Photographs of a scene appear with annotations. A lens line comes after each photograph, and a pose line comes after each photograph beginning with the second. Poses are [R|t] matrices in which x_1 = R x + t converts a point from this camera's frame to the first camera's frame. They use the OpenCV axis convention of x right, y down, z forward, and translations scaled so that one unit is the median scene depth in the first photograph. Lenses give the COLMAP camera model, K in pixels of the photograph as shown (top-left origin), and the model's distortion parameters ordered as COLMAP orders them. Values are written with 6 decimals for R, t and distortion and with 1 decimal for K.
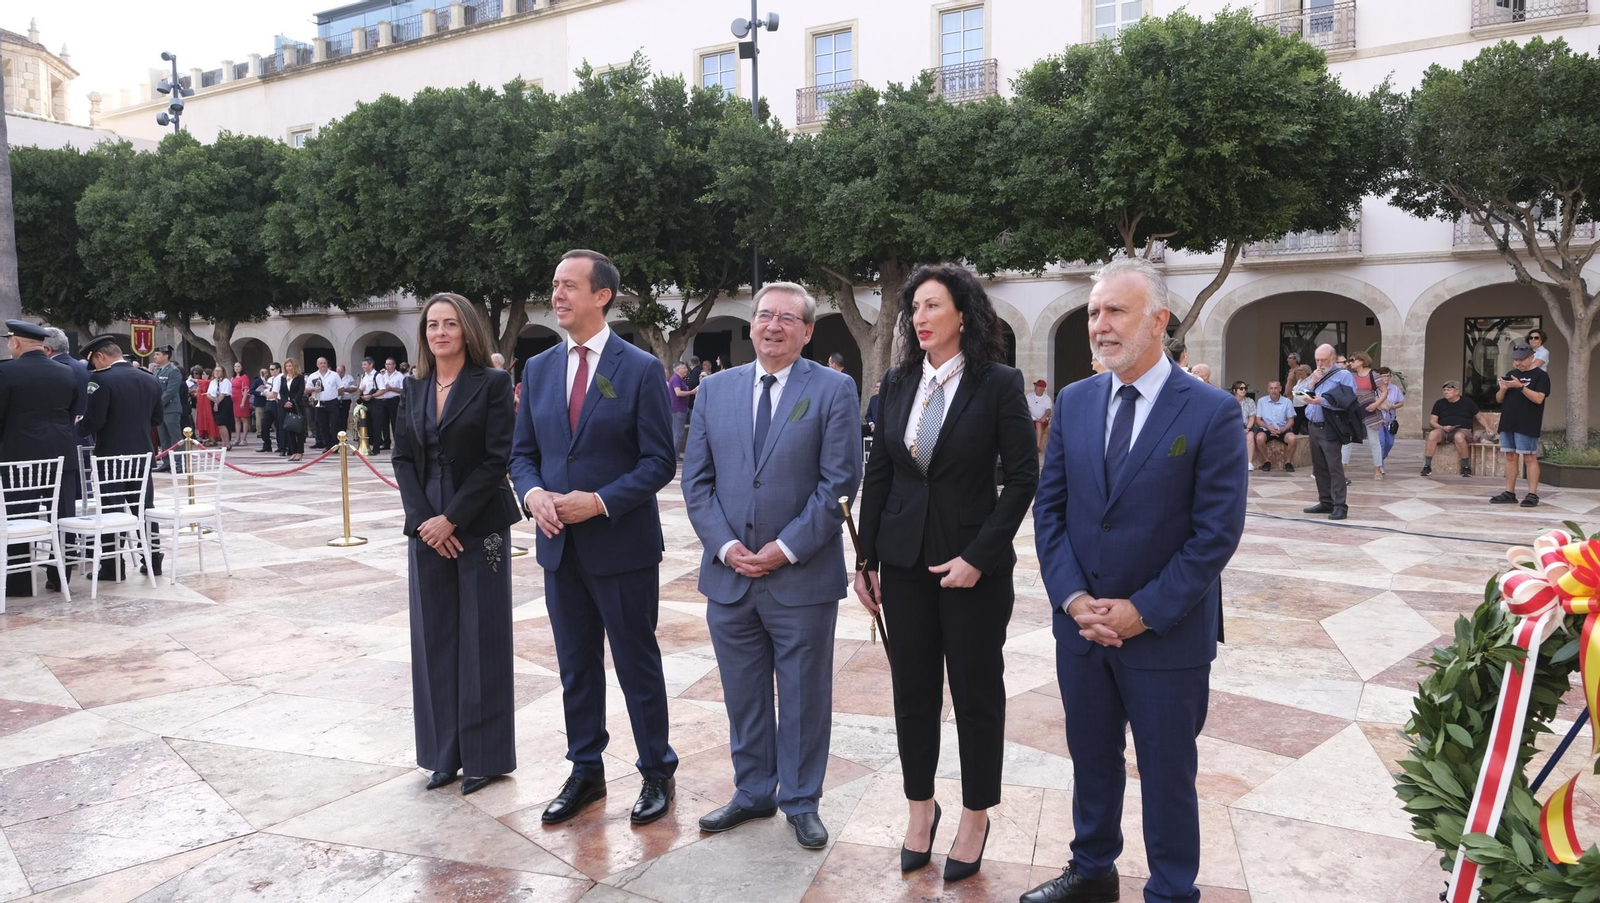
lens RADIAL K [[1088.3, 0, 805.1], [0, 1088.3, 458.8], [0, 0, 1]] dist [-0.027576, 0.018218]
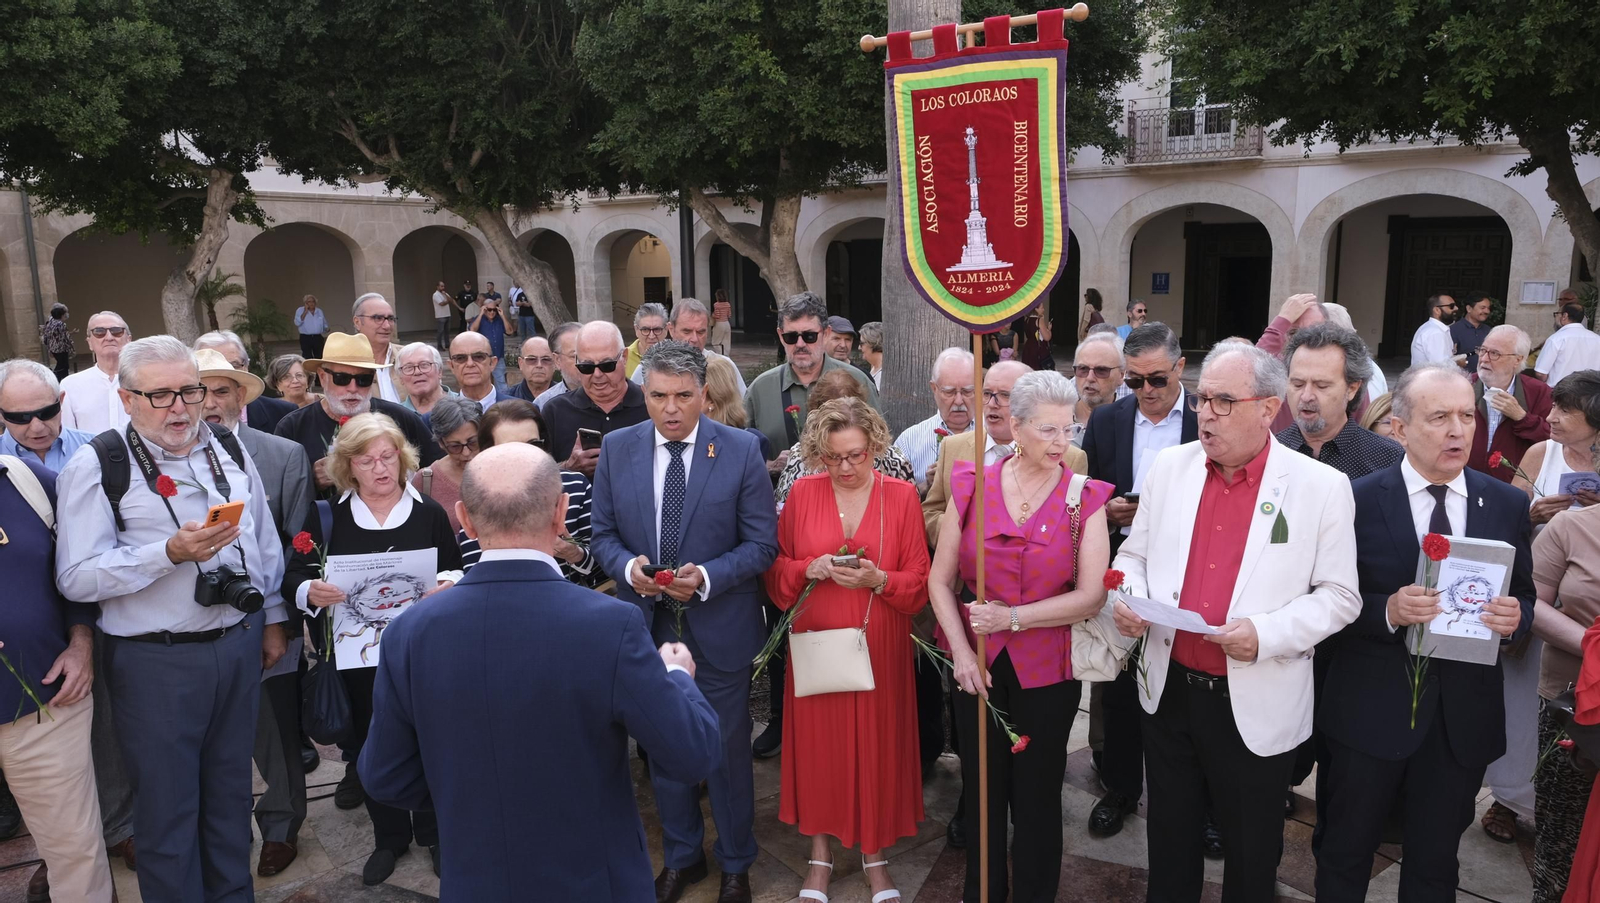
lens RADIAL K [[1088.3, 0, 797.6], [0, 1088.3, 449.8], [0, 0, 1]] dist [-0.027576, 0.018218]
pose [[0.992453, 0.013783, -0.121847, -0.604719], [-0.002551, 0.995769, 0.091857, -0.070319], [0.122597, -0.090853, 0.988289, 0.608950]]
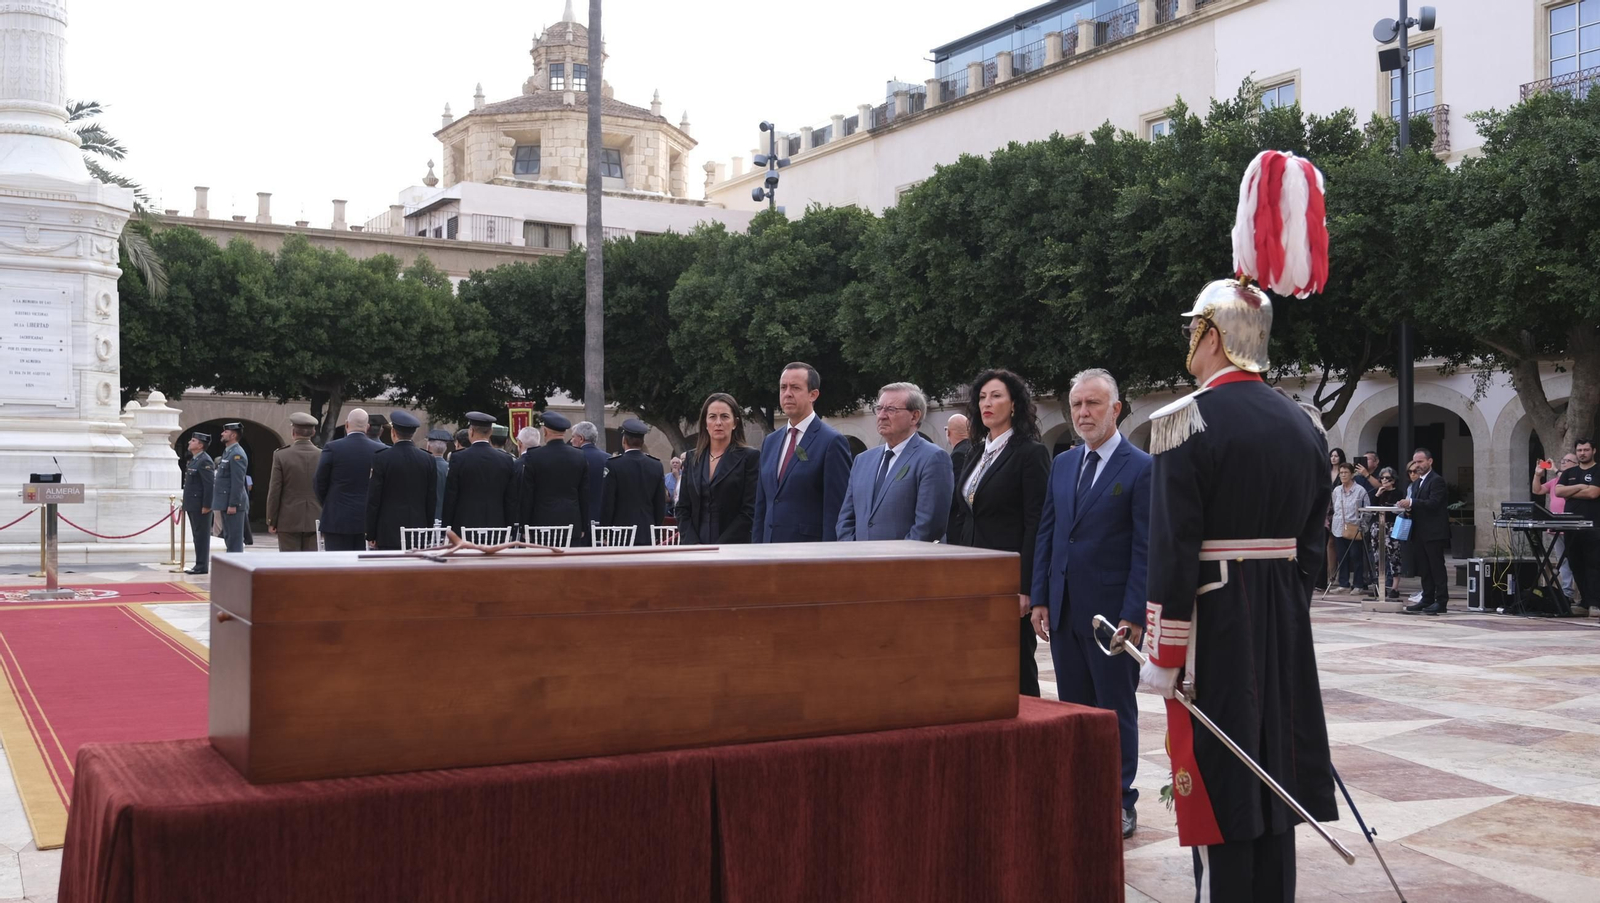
lens RADIAL K [[1617.0, 0, 810.1], [0, 1617.0, 459.5], [0, 0, 1]] dist [-0.019723, 0.000000]
pose [[0.864334, 0.002867, -0.502909, 0.156653], [-0.052020, 0.995130, -0.083732, 0.021100], [0.500220, 0.098534, 0.860274, -0.151819]]
